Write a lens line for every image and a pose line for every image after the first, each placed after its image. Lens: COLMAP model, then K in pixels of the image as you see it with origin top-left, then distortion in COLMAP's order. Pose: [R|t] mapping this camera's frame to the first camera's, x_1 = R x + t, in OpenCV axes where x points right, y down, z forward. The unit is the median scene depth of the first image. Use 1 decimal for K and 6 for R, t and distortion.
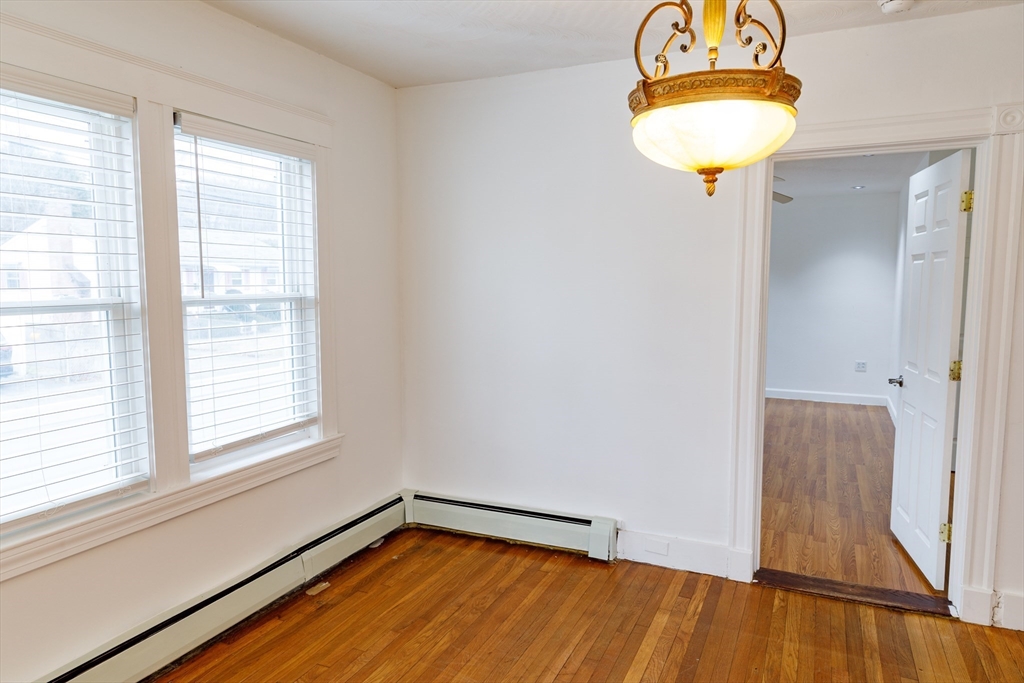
lens RADIAL K [[678.0, 0, 507.9], [0, 678.0, 343.7], [0, 0, 1]] dist [-0.000546, 0.001883]
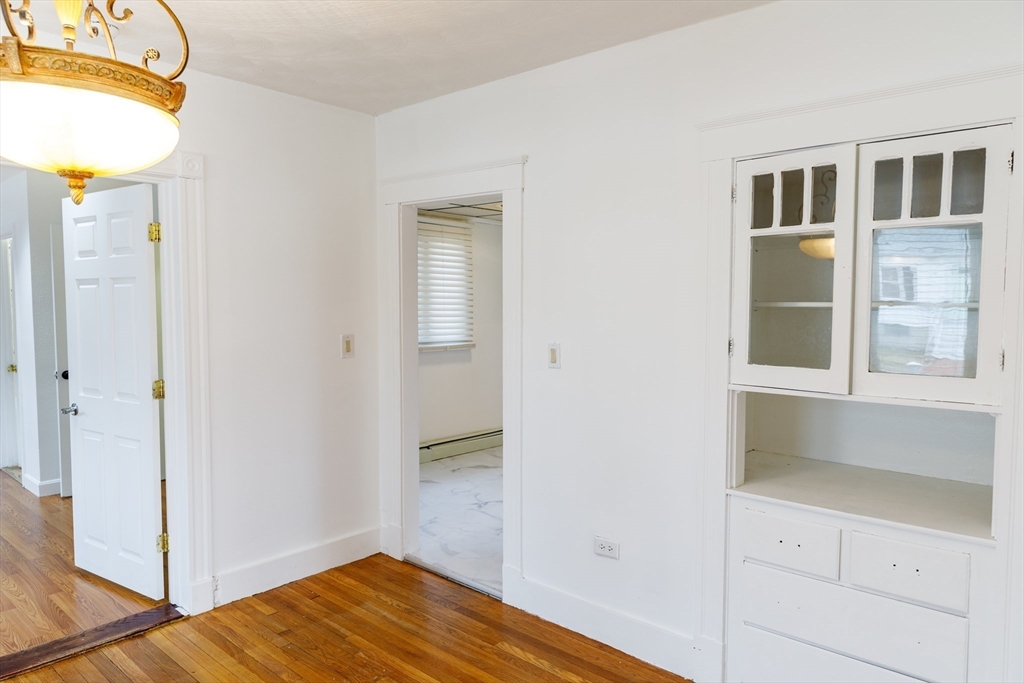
lens RADIAL K [[678.0, 0, 507.9], [0, 678.0, 343.7], [0, 0, 1]] dist [-0.000546, 0.001883]
pose [[0.295732, -0.054786, 0.953699, -0.191222], [0.088100, 0.995663, 0.029878, -0.015509], [-0.951200, 0.075184, 0.299276, 0.149380]]
